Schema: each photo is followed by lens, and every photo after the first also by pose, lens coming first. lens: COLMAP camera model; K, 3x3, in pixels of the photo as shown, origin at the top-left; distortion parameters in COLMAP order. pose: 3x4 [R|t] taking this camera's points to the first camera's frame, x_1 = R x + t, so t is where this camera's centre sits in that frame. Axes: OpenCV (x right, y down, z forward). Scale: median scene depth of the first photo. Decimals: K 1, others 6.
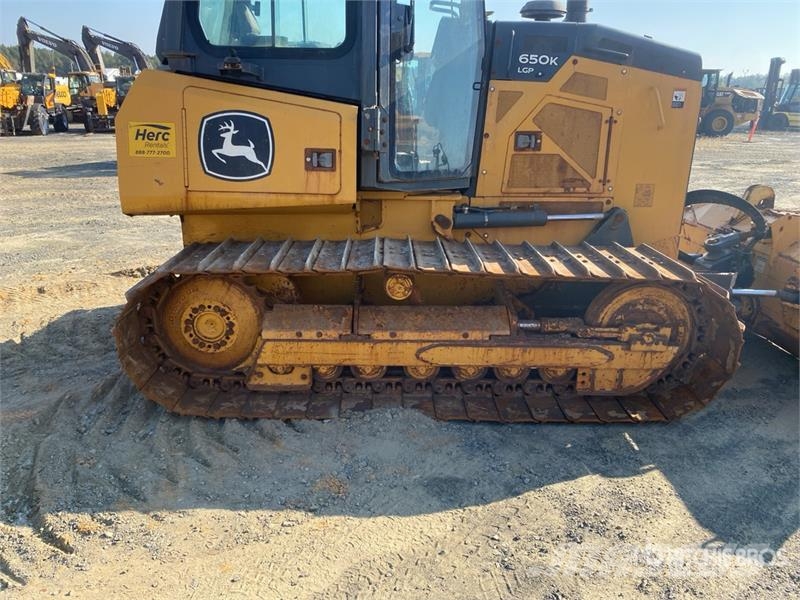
lens RADIAL K [[616.3, 0, 400.0], [0, 616.3, 300.0], [0, 0, 1]] dist [0.067202, -0.110422]
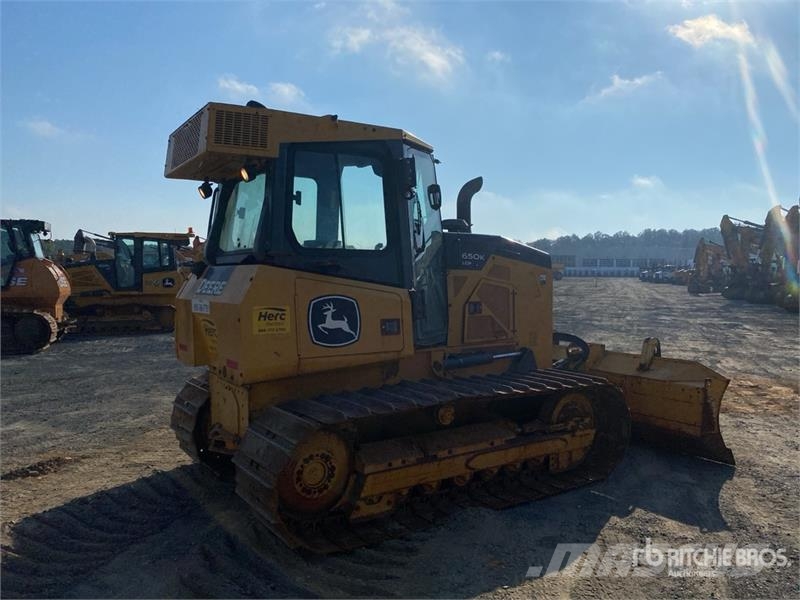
lens RADIAL K [[619.0, 0, 403.8], [0, 619.0, 287.6], [0, 0, 1]] dist [0.062820, -0.121047]
pose [[0.835335, -0.025995, 0.549126, -0.807250], [0.179972, 0.956769, -0.228482, 0.005770], [-0.519447, 0.289686, 0.803901, -0.122917]]
